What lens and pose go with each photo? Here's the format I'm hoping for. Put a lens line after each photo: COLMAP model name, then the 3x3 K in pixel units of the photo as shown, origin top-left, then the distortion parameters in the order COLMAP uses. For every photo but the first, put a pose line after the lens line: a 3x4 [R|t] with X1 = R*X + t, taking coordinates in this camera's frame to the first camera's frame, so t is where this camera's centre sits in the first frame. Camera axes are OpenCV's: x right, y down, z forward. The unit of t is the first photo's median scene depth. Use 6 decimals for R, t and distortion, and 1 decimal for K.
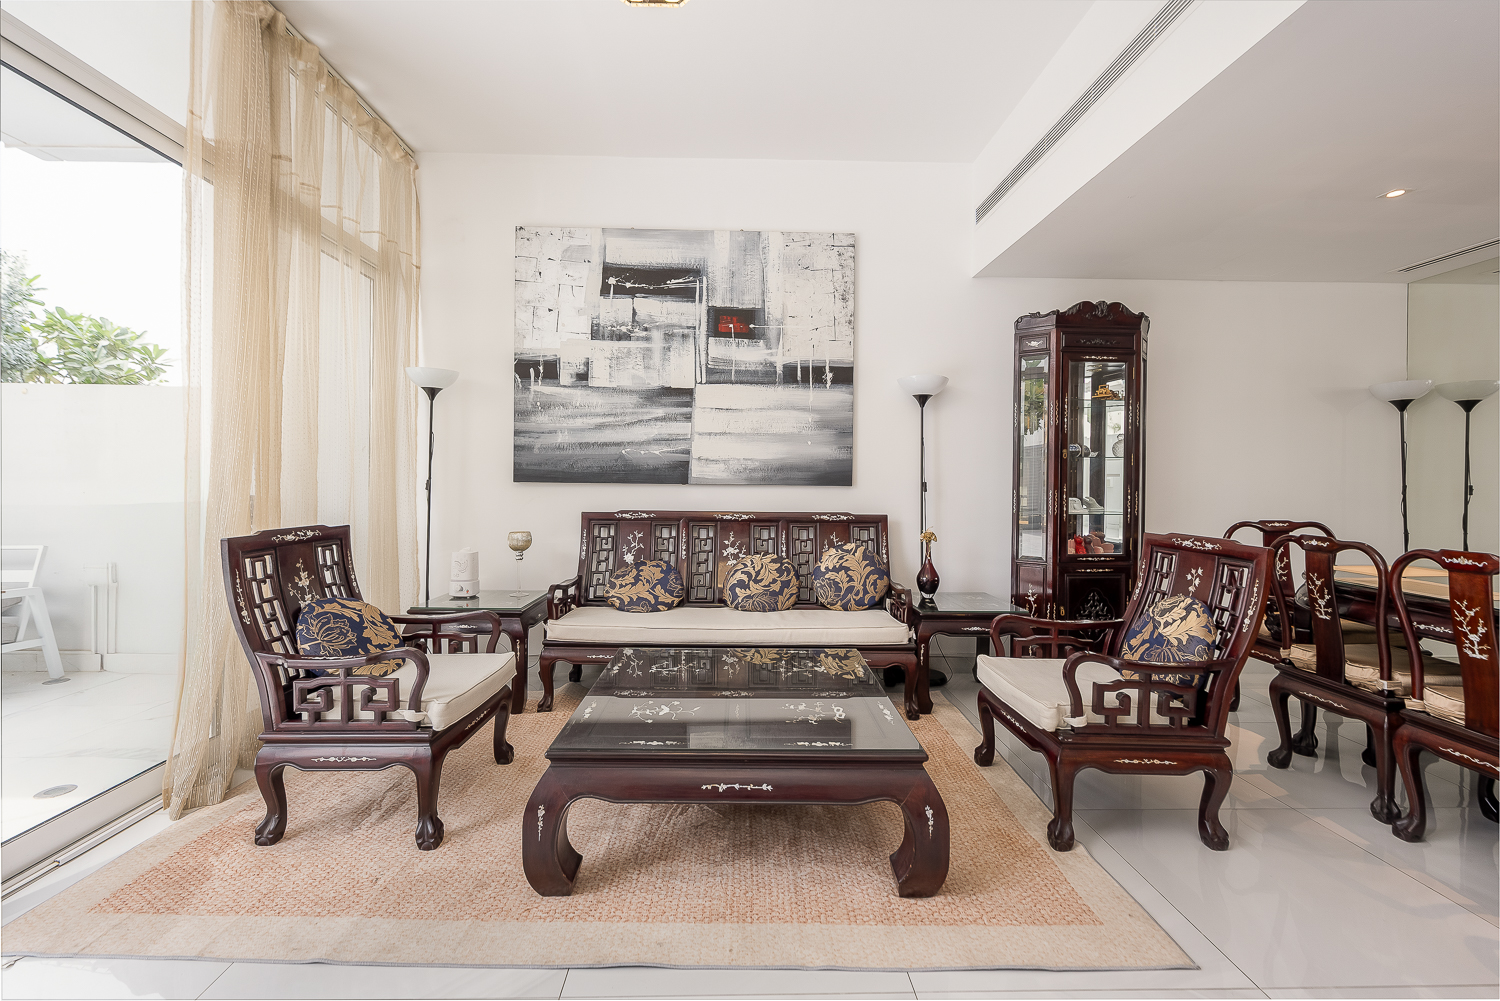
lens RADIAL K [[641.2, 0, 751.9], [0, 641.2, 478.4], [0, 0, 1]] dist [-0.004867, 0.000193]
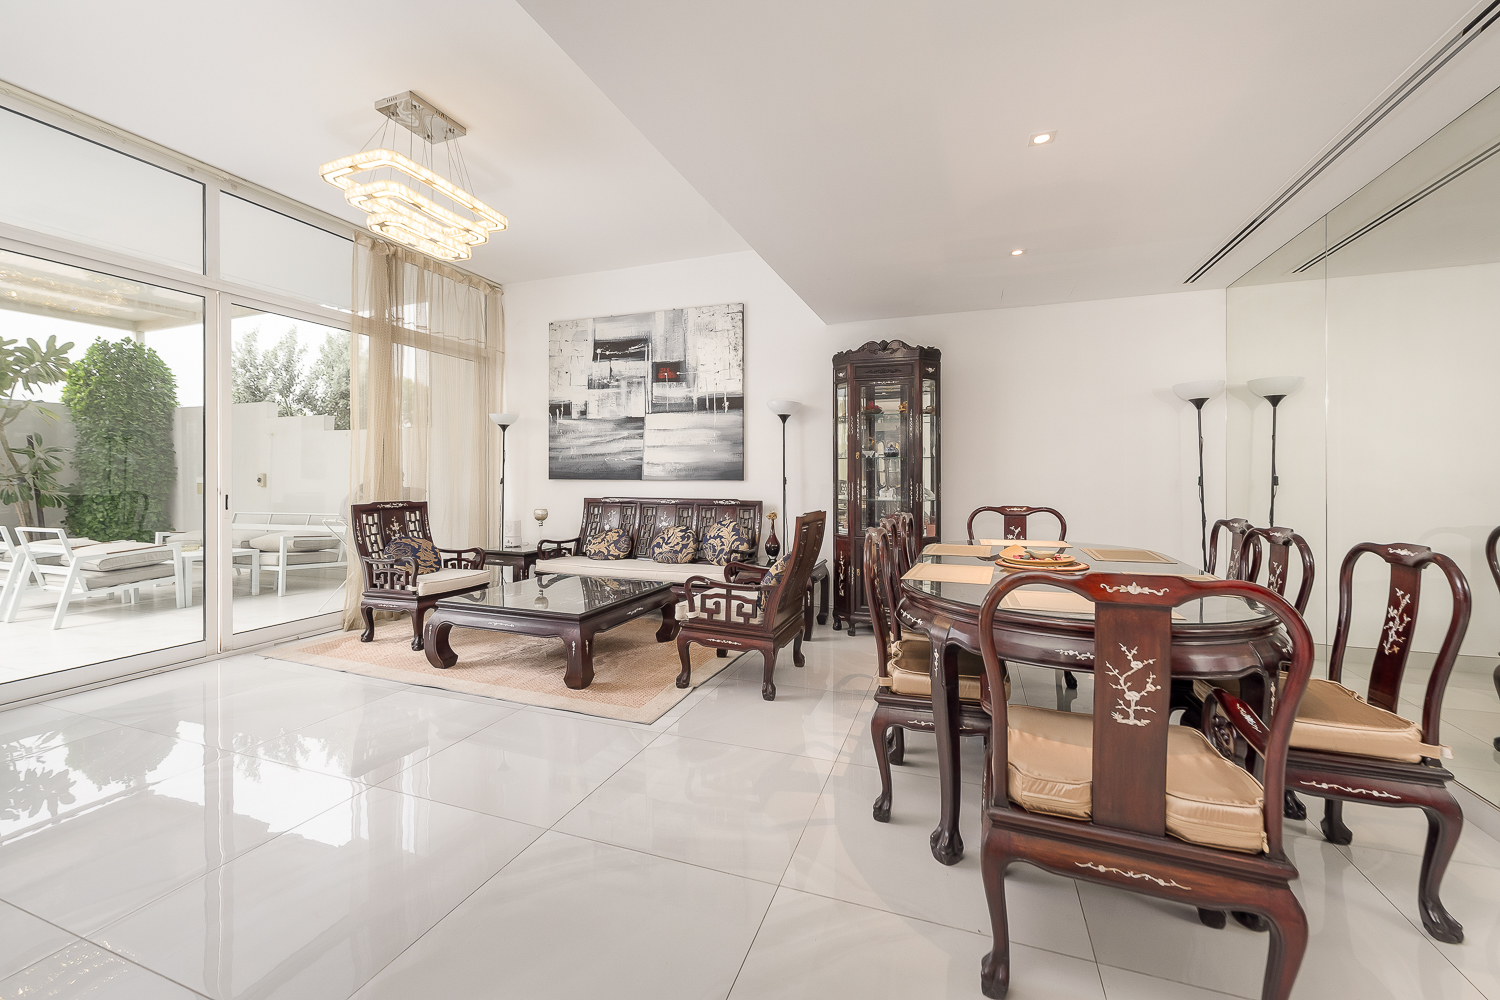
lens RADIAL K [[601.8, 0, 743.0], [0, 601.8, 473.4], [0, 0, 1]] dist [-0.006271, 0.001965]
pose [[0.928014, -0.010674, -0.372391, 0.664645], [0.008754, 0.999938, -0.006847, 0.005437], [0.372441, 0.003094, 0.928051, -0.241104]]
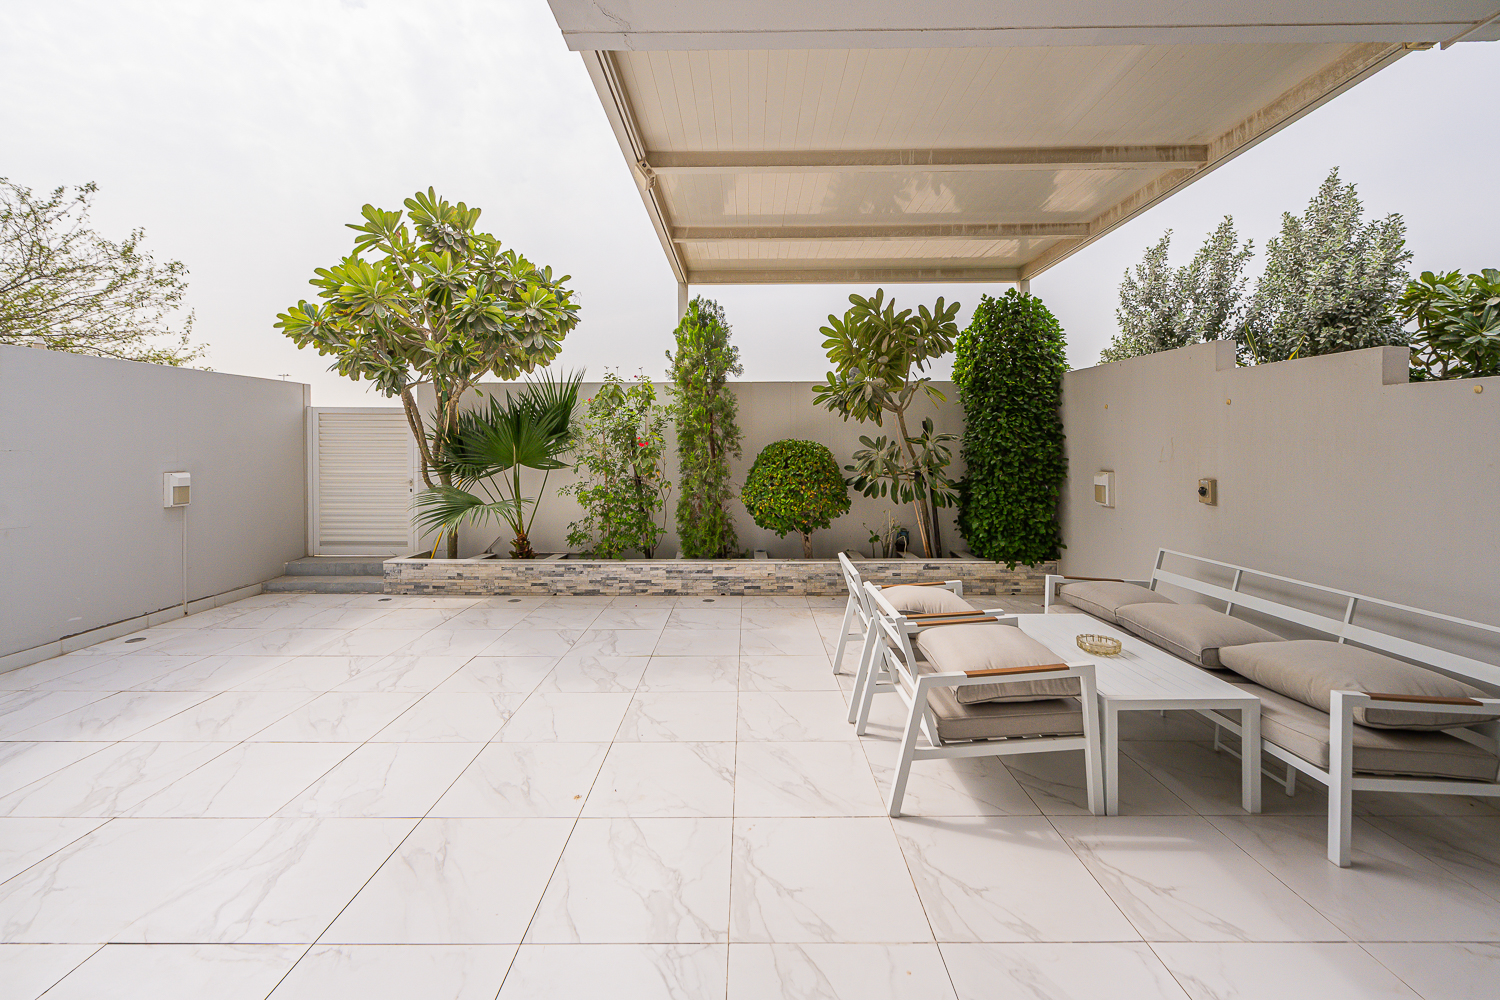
lens RADIAL K [[601.8, 0, 741.9], [0, 601.8, 438.6], [0, 0, 1]] dist [-0.006271, 0.001965]
pose [[-0.043757, -0.012528, -0.998964, -0.466633], [0.005230, 0.999905, -0.012769, -0.081180], [0.999029, -0.005784, -0.043687, 0.243671]]
